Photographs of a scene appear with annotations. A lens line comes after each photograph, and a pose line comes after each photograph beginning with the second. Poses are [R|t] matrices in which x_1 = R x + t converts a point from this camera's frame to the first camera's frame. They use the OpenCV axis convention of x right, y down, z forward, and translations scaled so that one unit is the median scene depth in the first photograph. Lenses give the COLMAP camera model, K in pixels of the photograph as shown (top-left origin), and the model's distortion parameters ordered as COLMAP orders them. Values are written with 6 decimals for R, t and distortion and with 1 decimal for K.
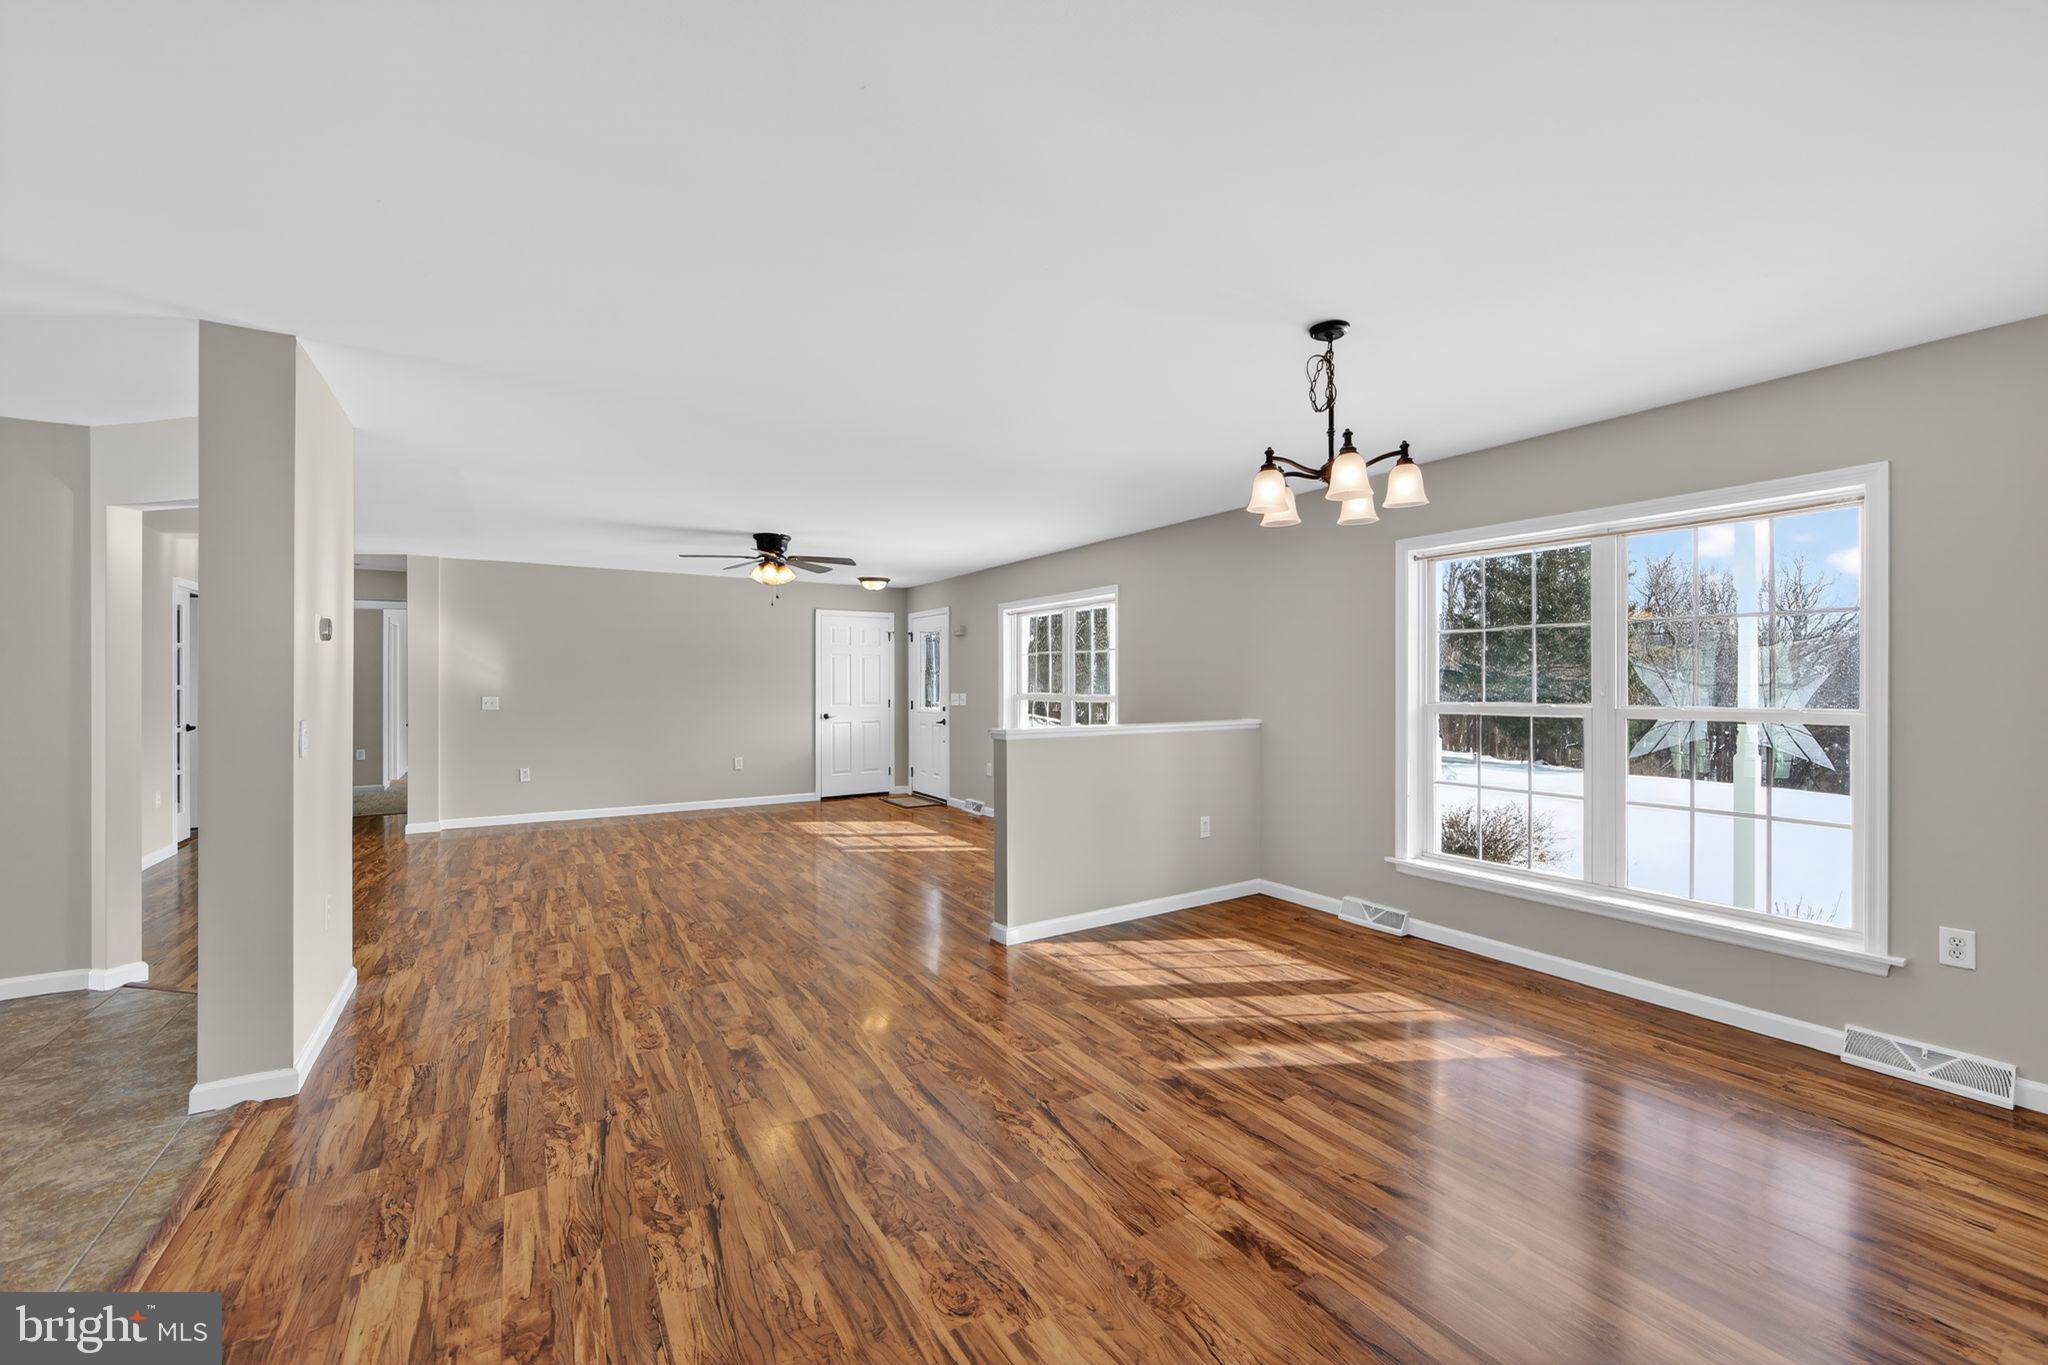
lens RADIAL K [[810.8, 0, 996.3], [0, 810.8, 680.9], [0, 0, 1]] dist [-0.011202, 0.002923]
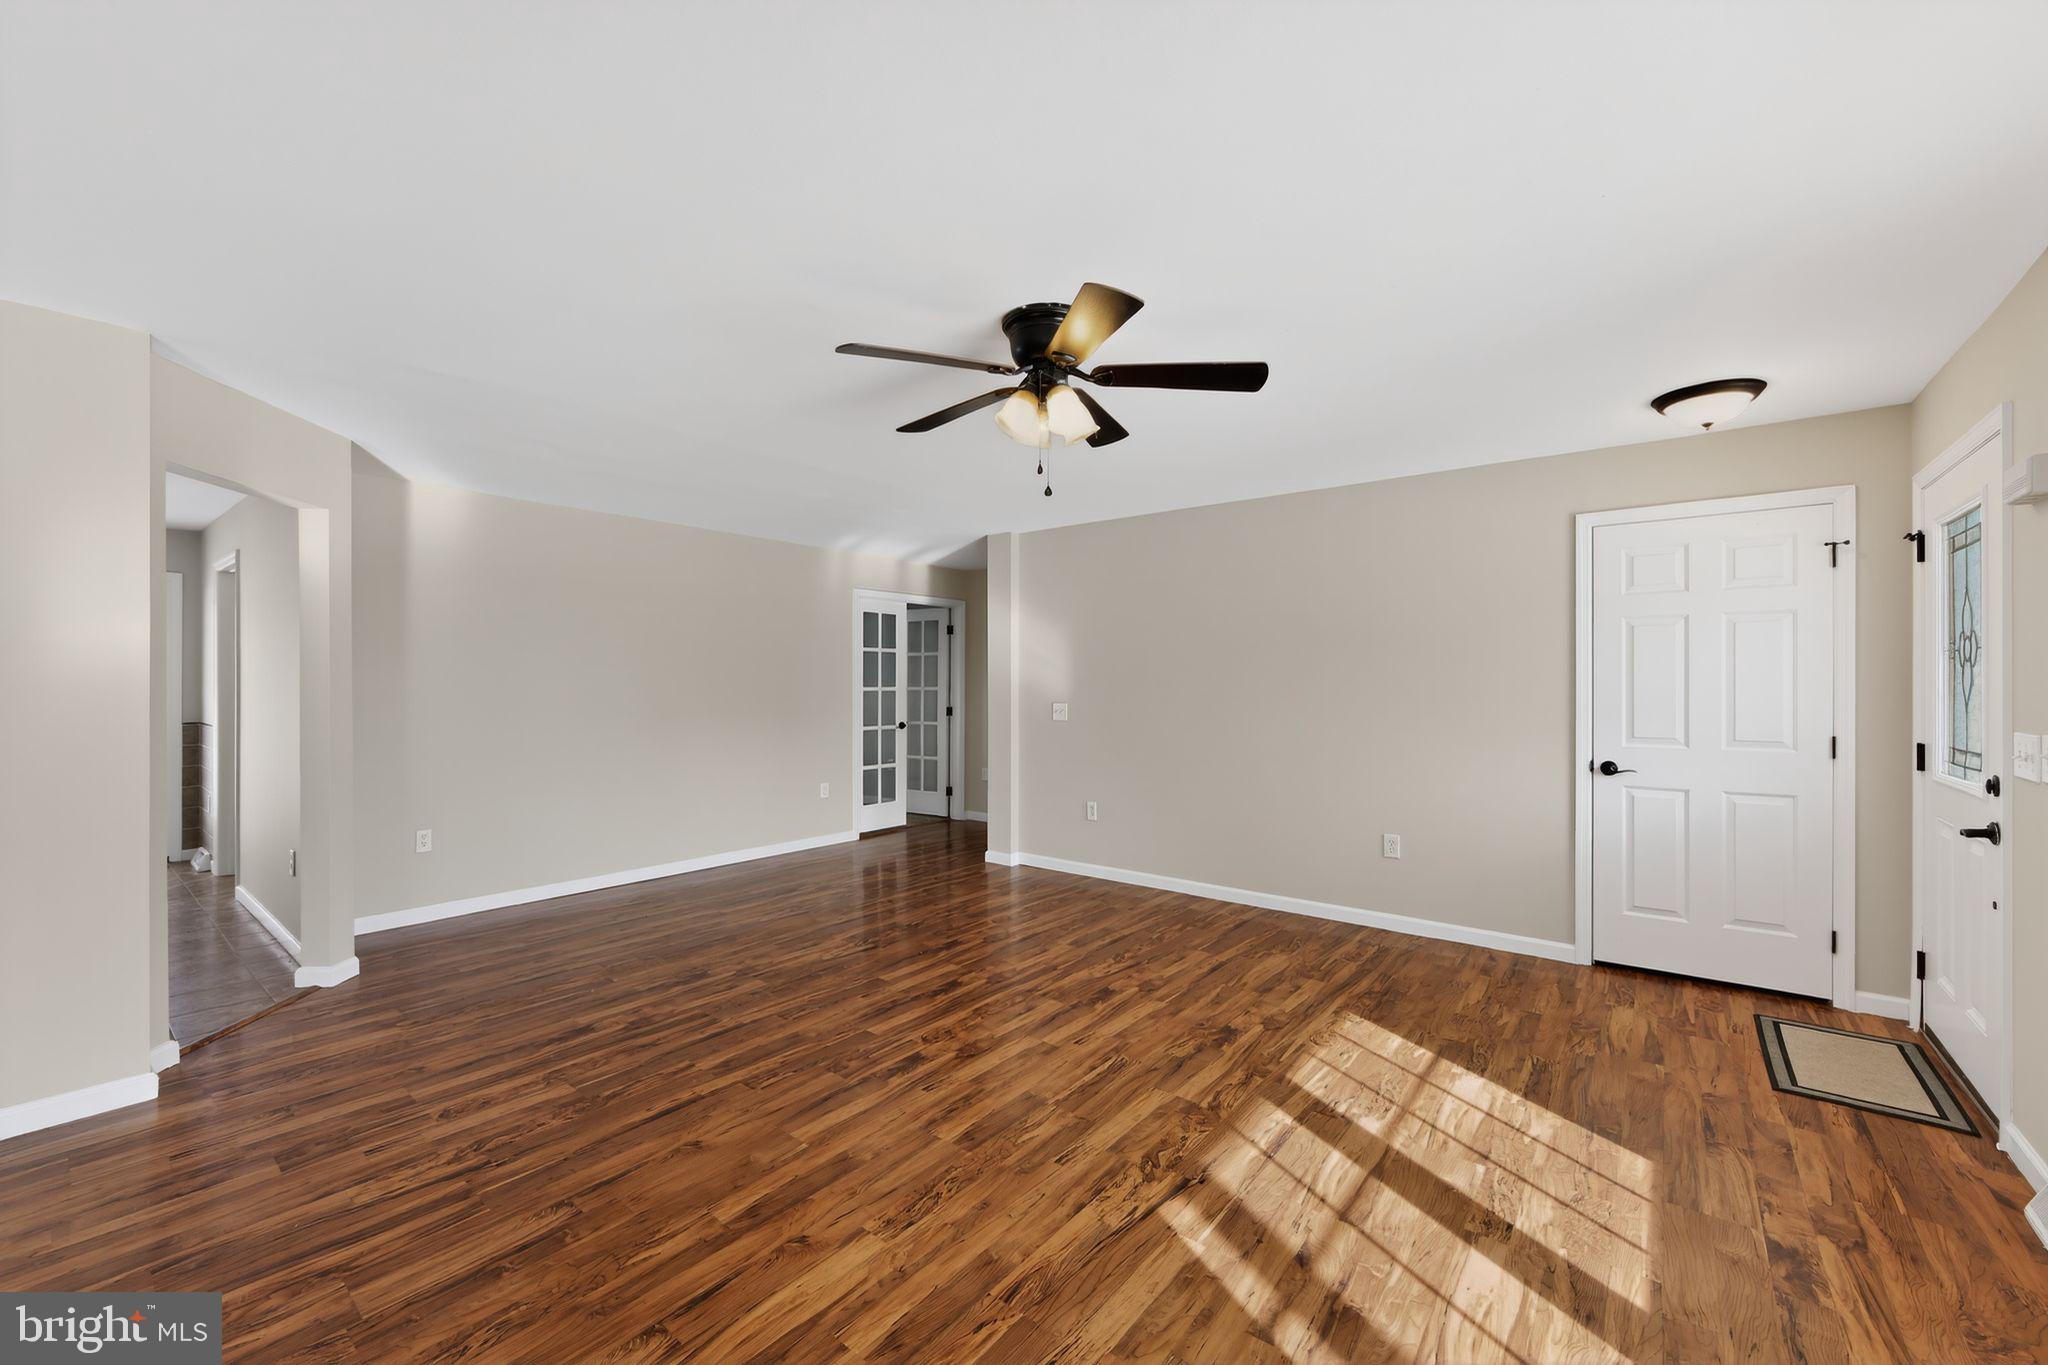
lens RADIAL K [[810.8, 0, 1025.2], [0, 810.8, 672.5], [0, 0, 1]] dist [-0.011202, 0.002923]
pose [[0.365526, -0.010824, -0.930738, 0.063276], [-0.001135, 0.999926, -0.012074, 0.000021], [0.930801, 0.005470, 0.365486, 0.547479]]
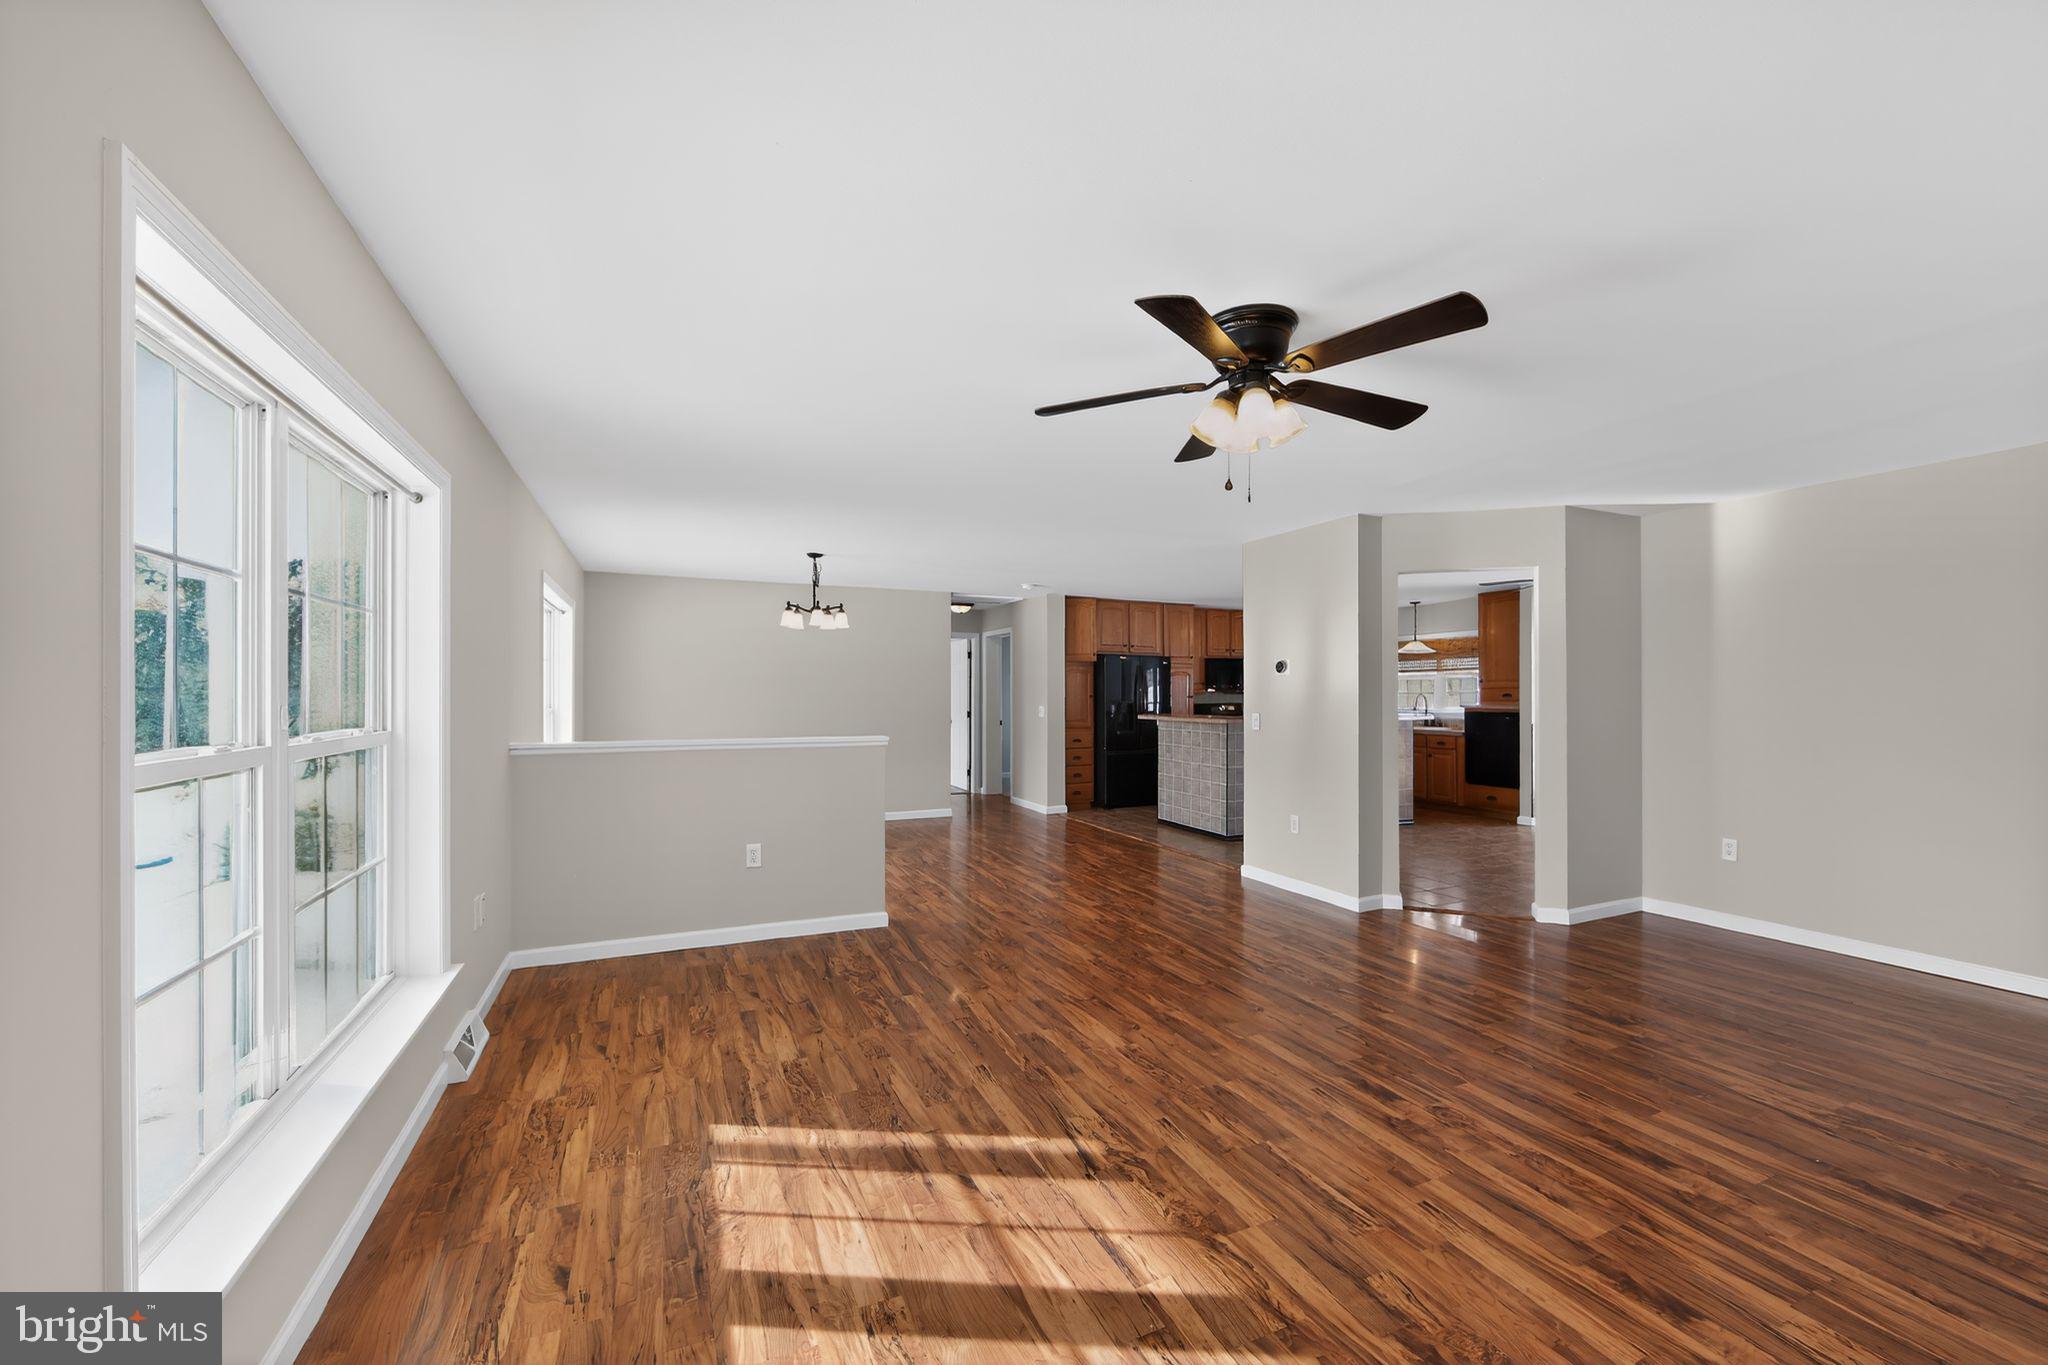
lens RADIAL K [[810.8, 0, 1032.0], [0, 810.8, 690.5], [0, 0, 1]] dist [-0.011202, 0.002923]
pose [[-0.994799, 0.002385, 0.101827, -0.138889], [0.001552, 0.999965, -0.008258, 0.001435], [-0.101843, -0.008057, -0.994768, 0.912649]]
